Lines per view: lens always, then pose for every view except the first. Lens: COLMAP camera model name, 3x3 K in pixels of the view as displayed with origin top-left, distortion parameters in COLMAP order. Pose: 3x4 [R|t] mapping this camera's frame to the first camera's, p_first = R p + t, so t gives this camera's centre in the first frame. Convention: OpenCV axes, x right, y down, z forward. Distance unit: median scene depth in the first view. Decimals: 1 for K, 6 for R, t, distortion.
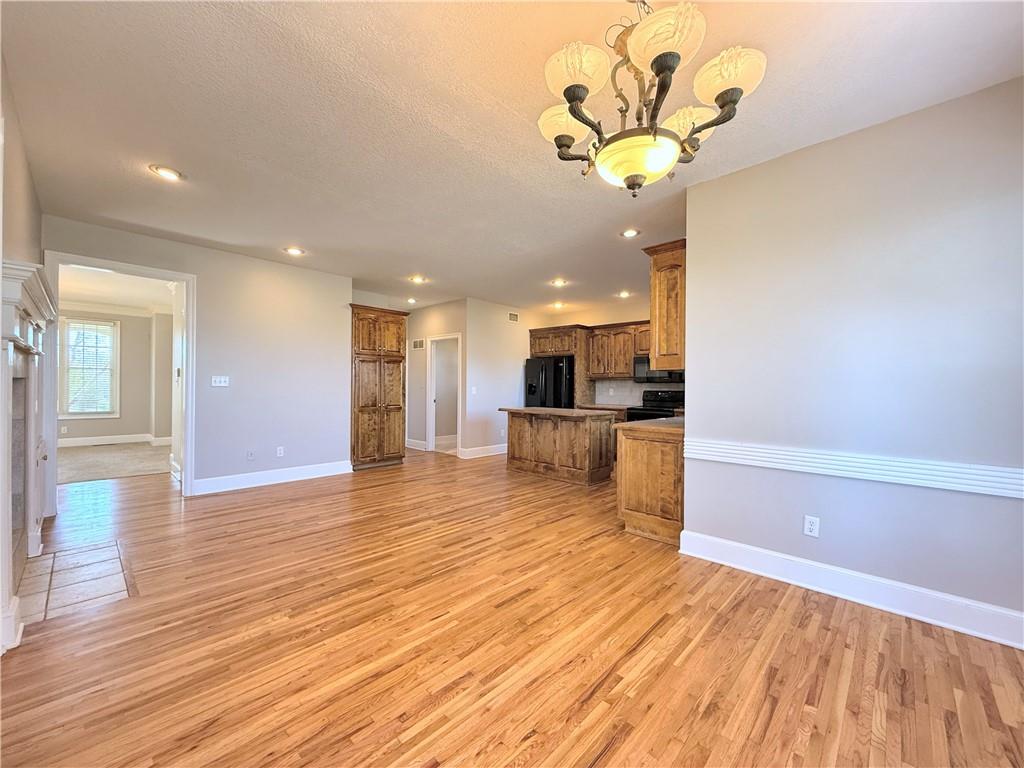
lens RADIAL K [[409.5, 0, 511.1], [0, 409.5, 384.5], [0, 0, 1]] dist [0.007688, -0.001152]
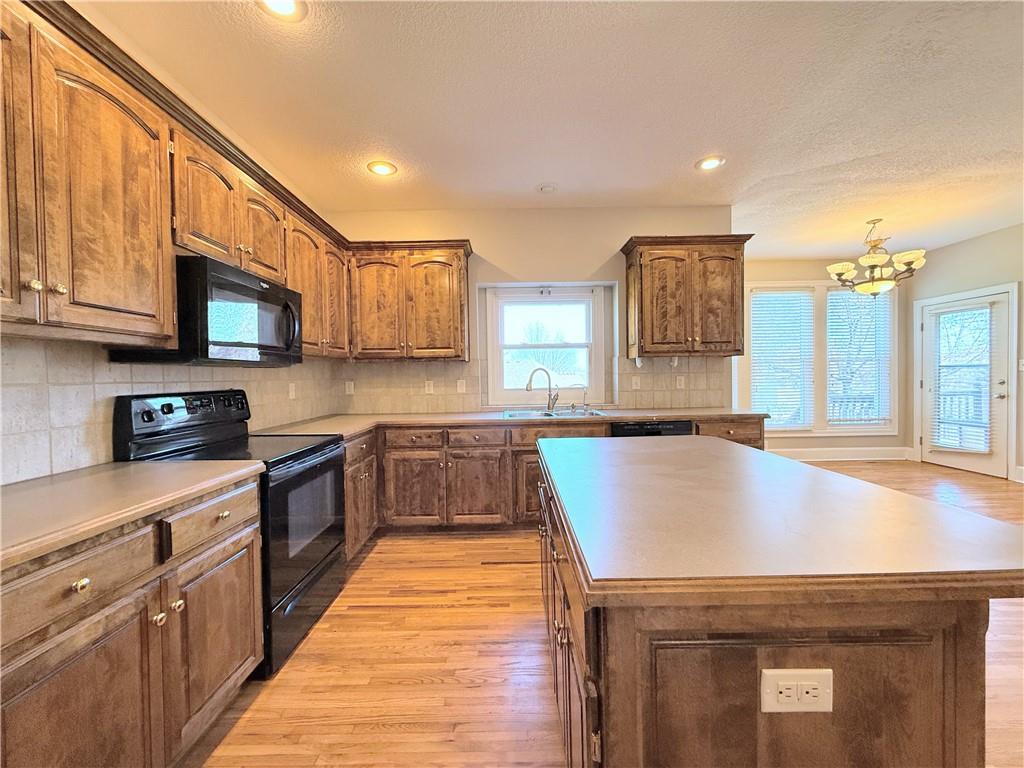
lens RADIAL K [[409.5, 0, 513.7], [0, 409.5, 384.7], [0, 0, 1]] dist [0.007688, -0.001152]
pose [[-0.697866, -0.010537, 0.716151, -0.002099], [0.008338, 0.999704, 0.022834, 0.007992], [-0.716180, 0.021907, -0.697572, 1.767830]]
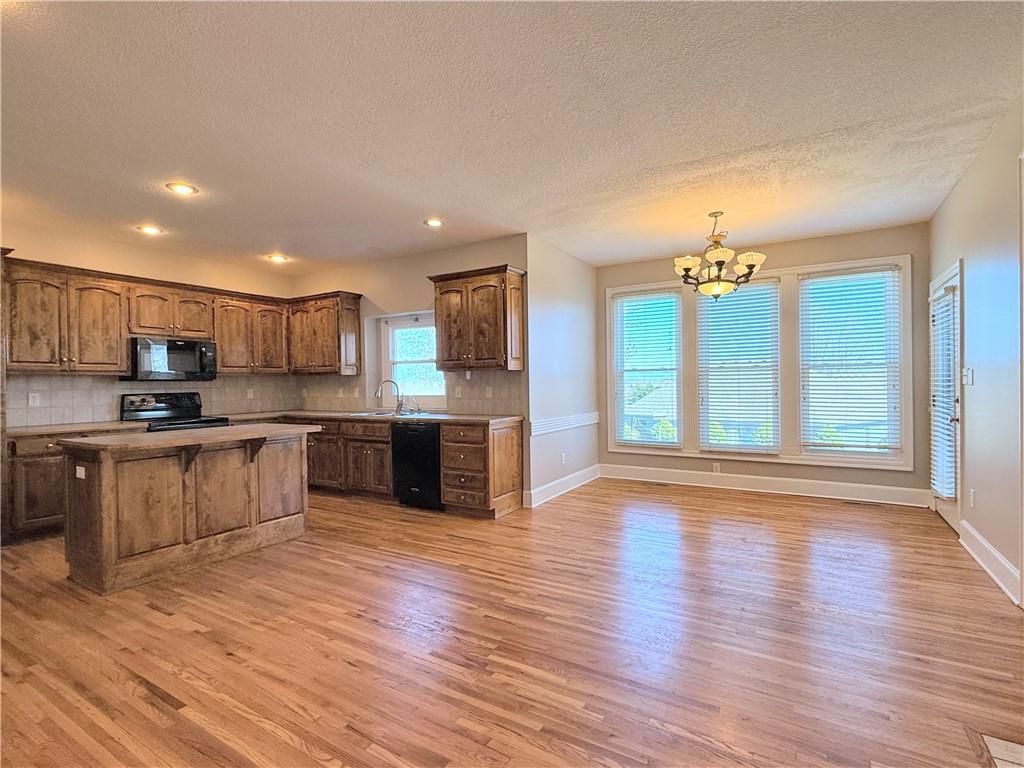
lens RADIAL K [[500.7, 0, 511.8], [0, 500.7, 388.0], [0, 0, 1]] dist [0.001553, -0.000175]
pose [[-0.221040, -0.014489, 0.975157, -0.878551], [0.005682, 0.999854, 0.016144, -0.005448], [-0.975248, 0.009109, -0.220925, 1.082091]]
